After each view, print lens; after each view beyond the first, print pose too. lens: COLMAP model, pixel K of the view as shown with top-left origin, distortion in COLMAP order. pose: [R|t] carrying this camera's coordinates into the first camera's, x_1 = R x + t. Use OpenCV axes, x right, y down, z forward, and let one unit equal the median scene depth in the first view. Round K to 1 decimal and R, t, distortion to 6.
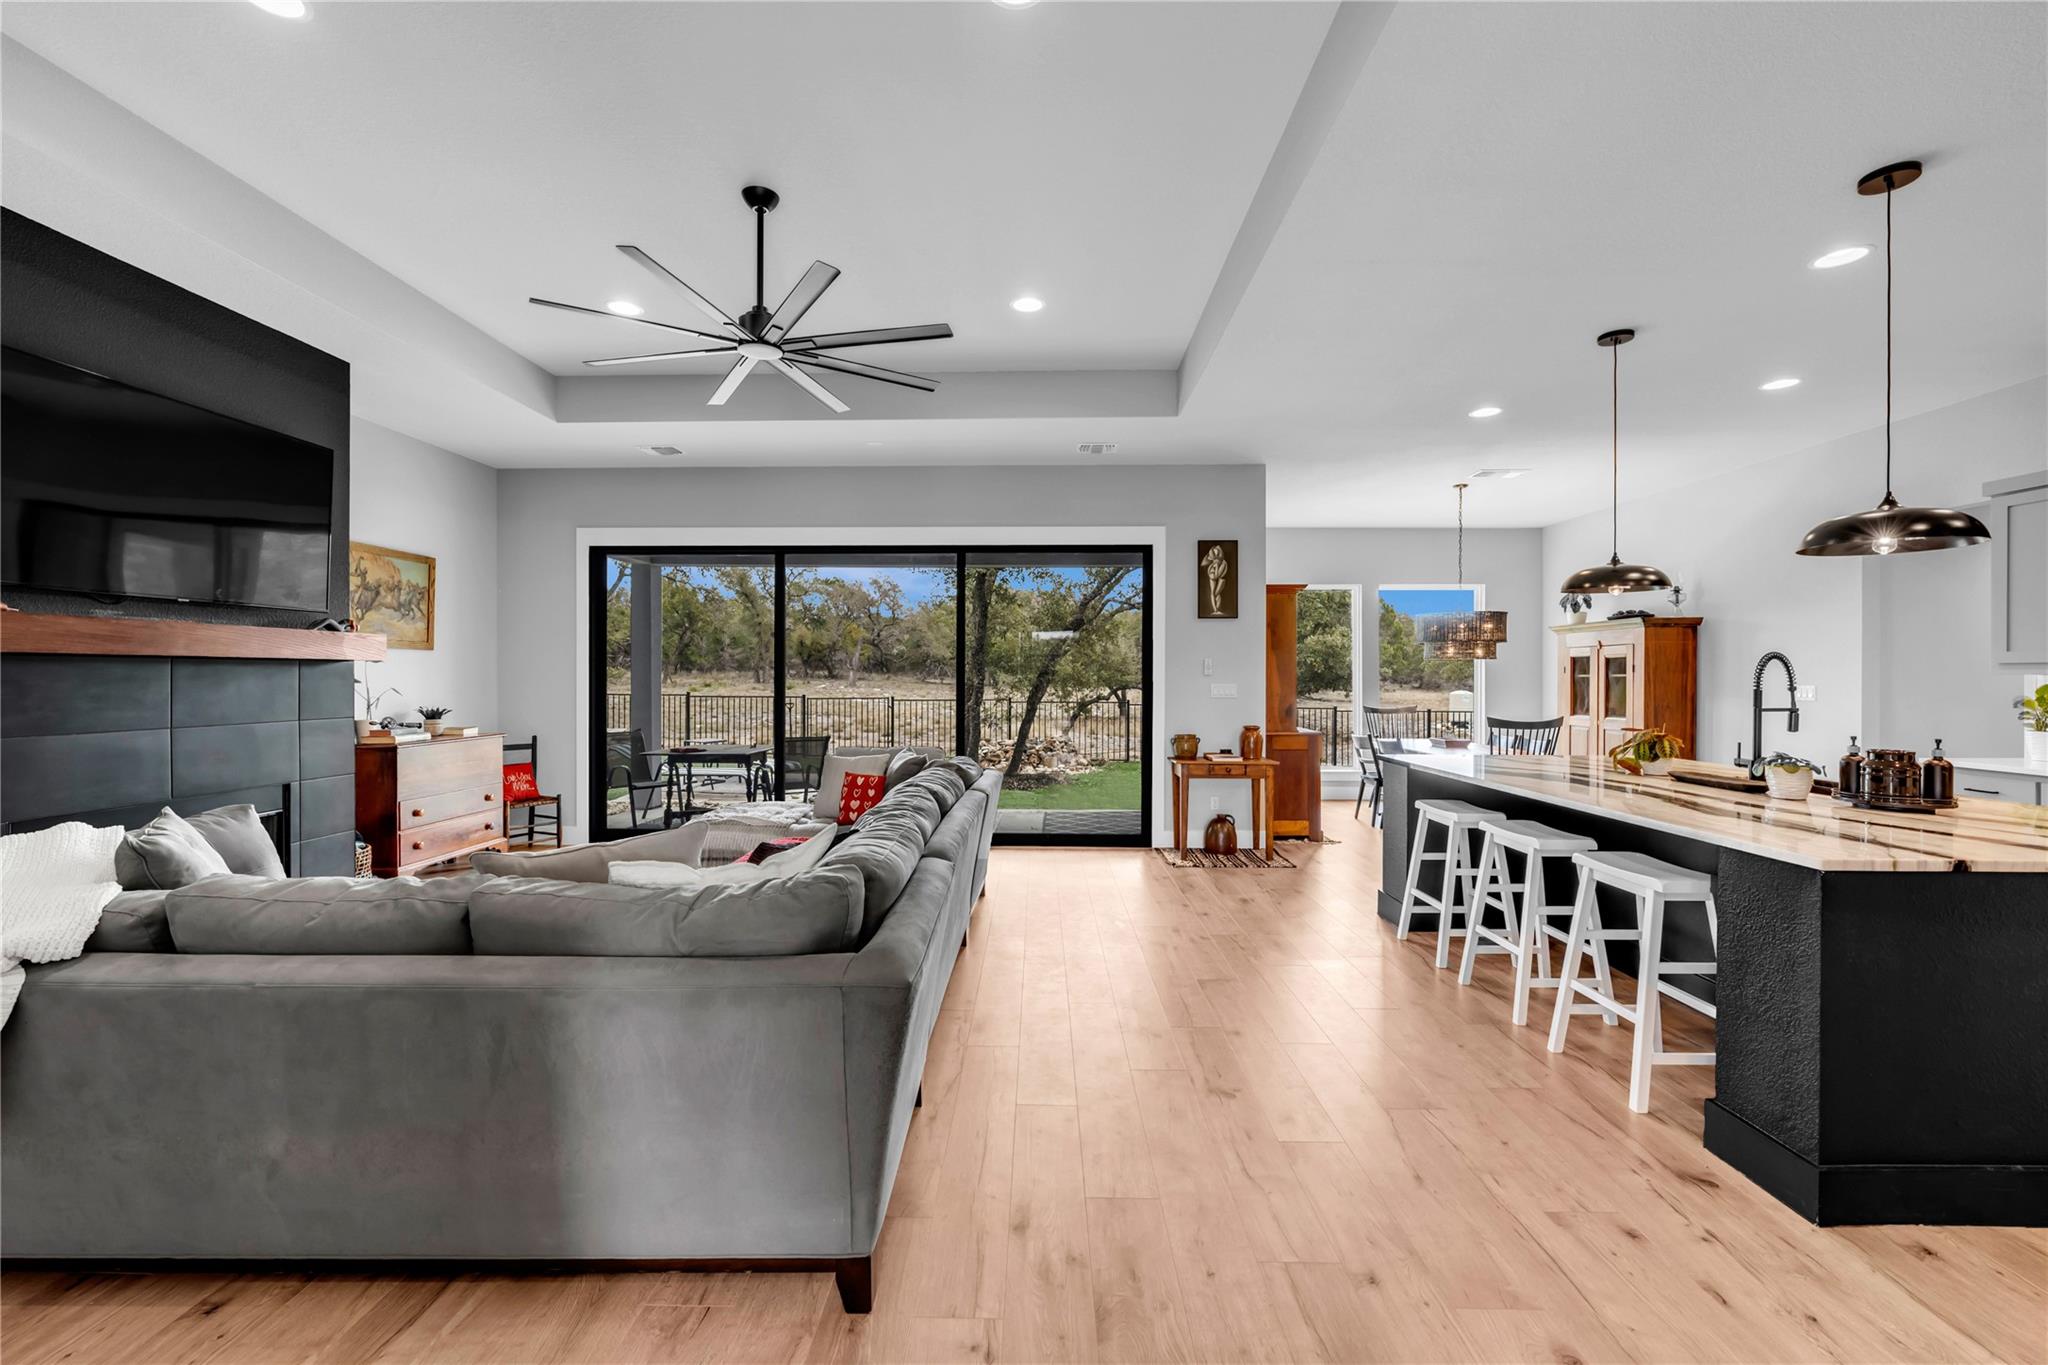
lens RADIAL K [[823.3, 0, 1020.8], [0, 823.3, 681.1], [0, 0, 1]] dist [-0.008042, 0.000283]
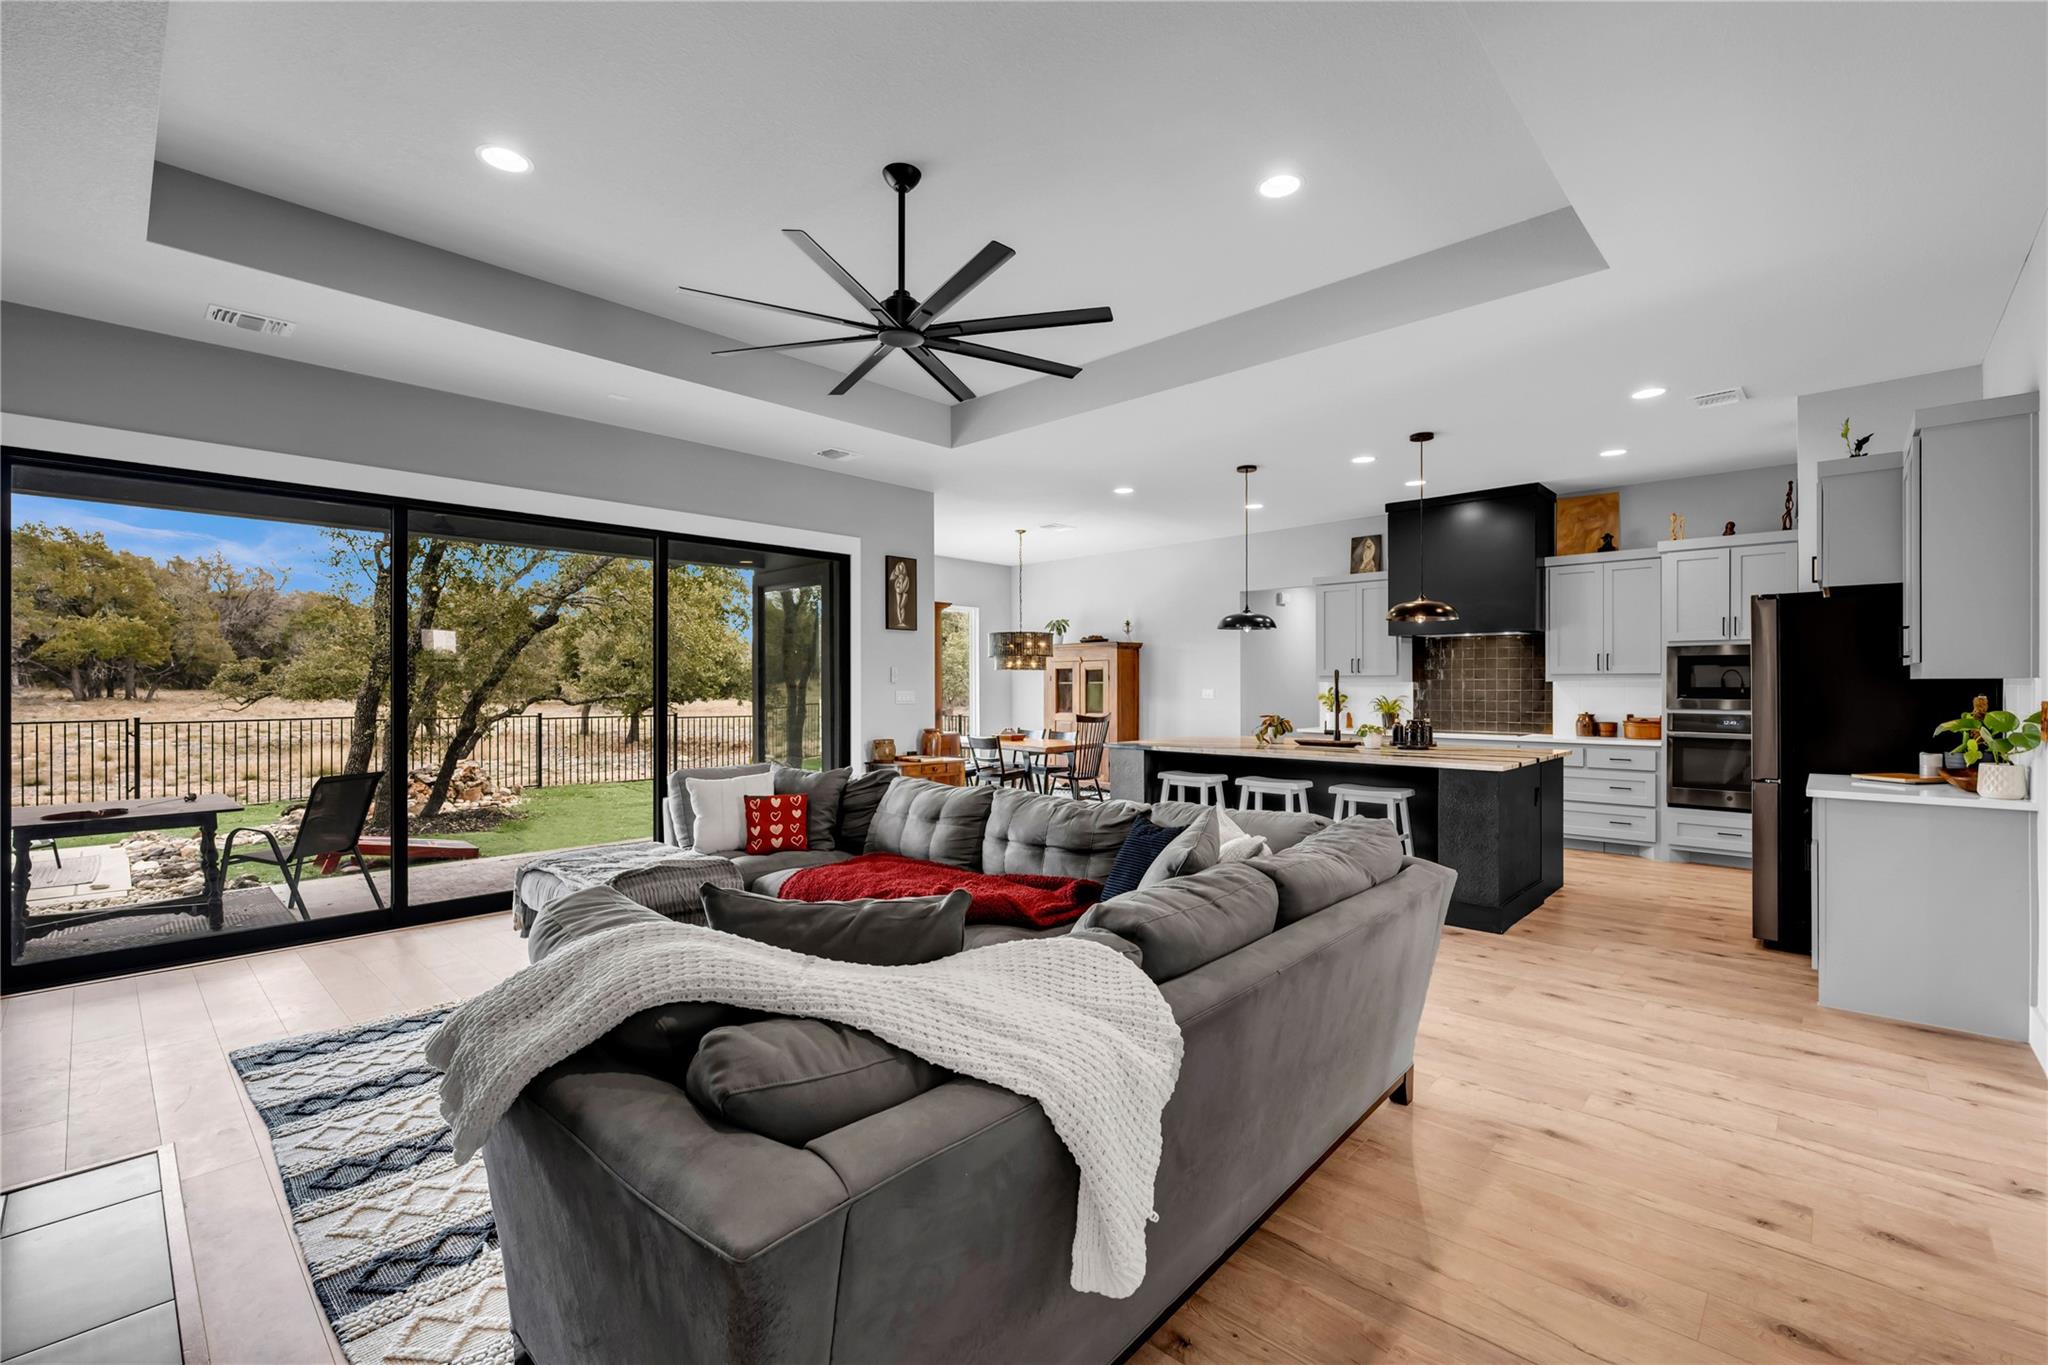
lens RADIAL K [[877.9, 0, 1021.4], [0, 877.9, 687.5], [0, 0, 1]] dist [-0.003556, -0.000166]
pose [[0.668225, -0.005280, 0.743940, -0.513173], [0.006498, 0.999978, 0.001260, -0.001635], [-0.743931, 0.003993, 0.668245, 0.120759]]
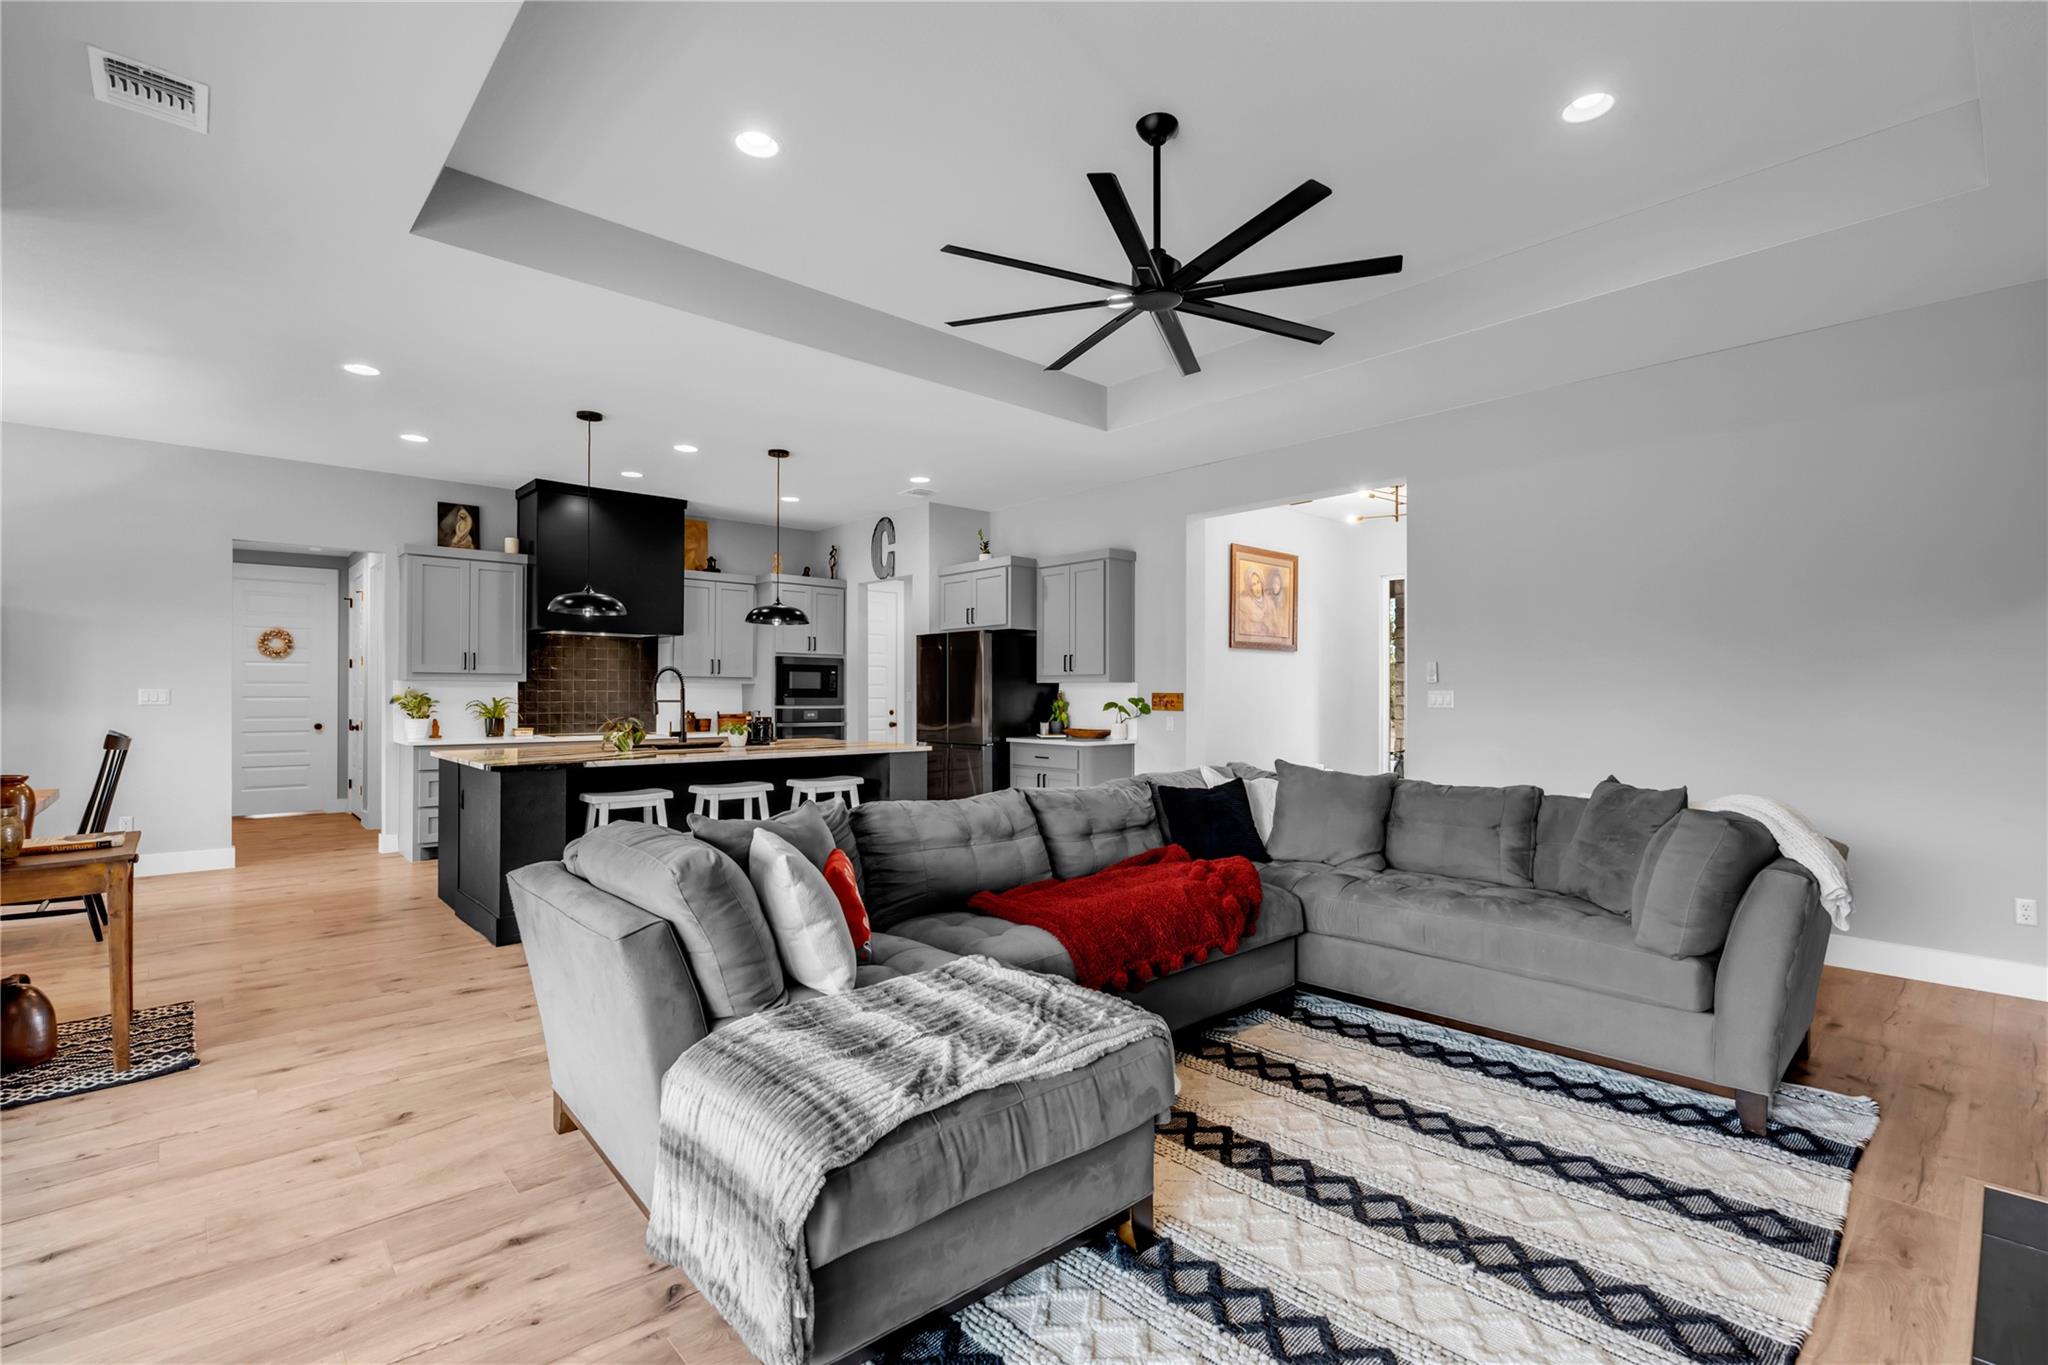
lens RADIAL K [[912.8, 0, 1024.2], [0, 912.8, 687.5], [0, 0, 1]] dist [-0.005448, 0.000524]
pose [[-0.694714, 0.001812, 0.719283, -0.480072], [0.001027, 0.999998, -0.001528, 0.005692], [-0.719285, -0.000323, -0.694715, 0.933069]]
